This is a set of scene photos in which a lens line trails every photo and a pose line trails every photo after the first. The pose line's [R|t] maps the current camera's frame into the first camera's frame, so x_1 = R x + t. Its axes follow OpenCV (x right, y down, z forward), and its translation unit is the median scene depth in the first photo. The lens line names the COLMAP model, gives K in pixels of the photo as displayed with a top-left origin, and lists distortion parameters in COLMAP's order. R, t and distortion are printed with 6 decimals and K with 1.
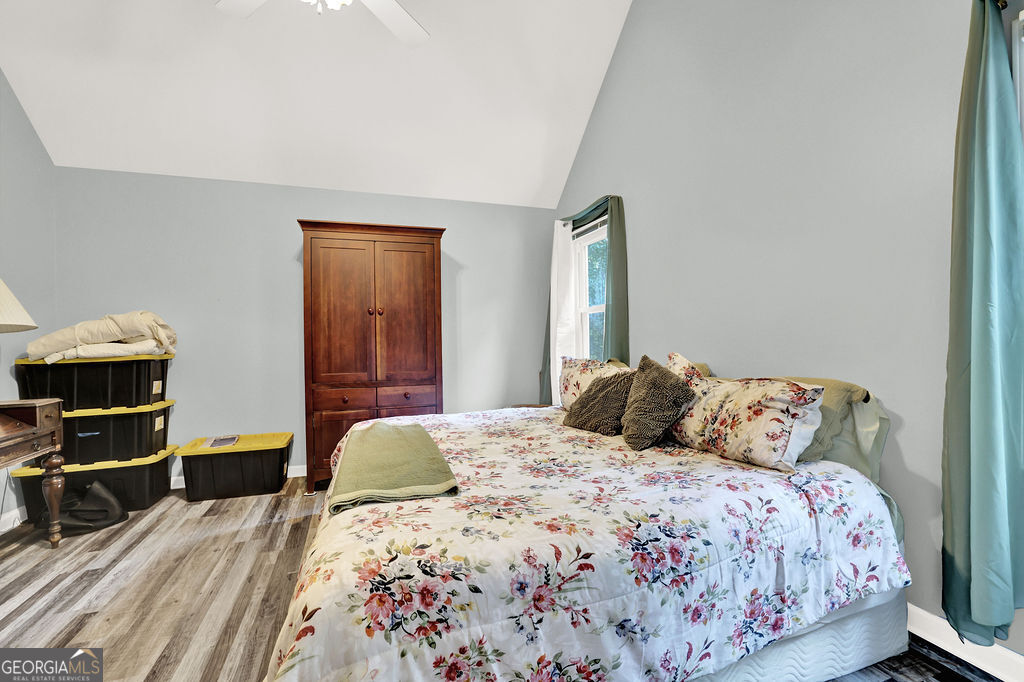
lens RADIAL K [[437.8, 0, 512.0], [0, 437.8, 341.0], [0, 0, 1]] dist [-0.045387, 0.014404]
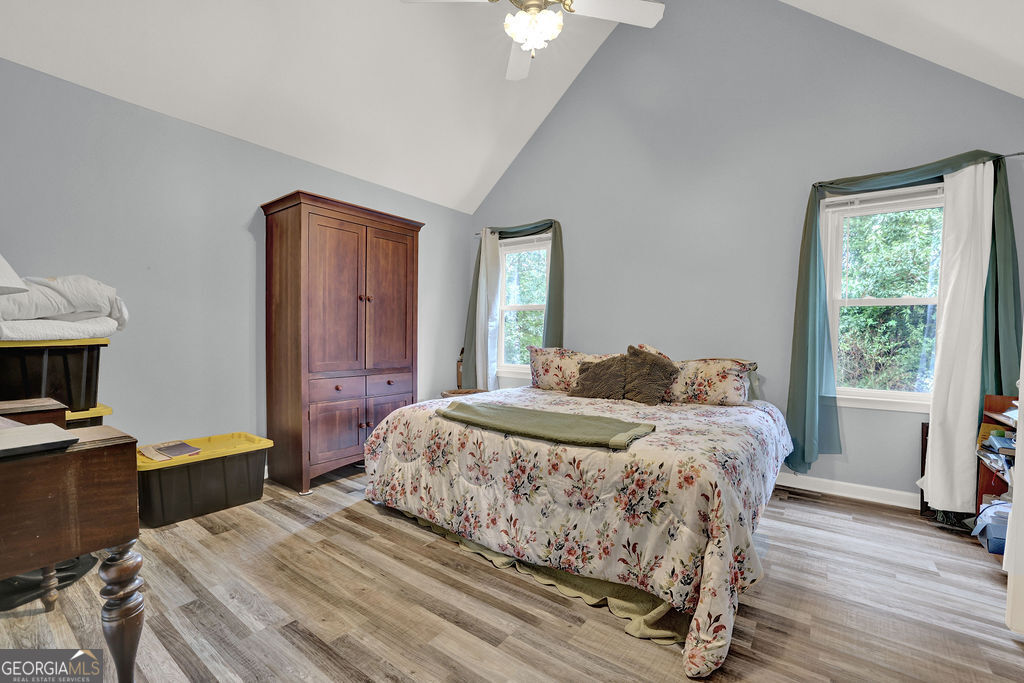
lens RADIAL K [[443.1, 0, 506.2], [0, 443.1, 353.2], [0, 0, 1]] dist [-0.046153, 0.016010]
pose [[0.825935, 0.002353, 0.563761, -0.959218], [-0.025192, 0.999146, 0.032738, 0.022815], [-0.563202, -0.041242, 0.825289, 0.003603]]
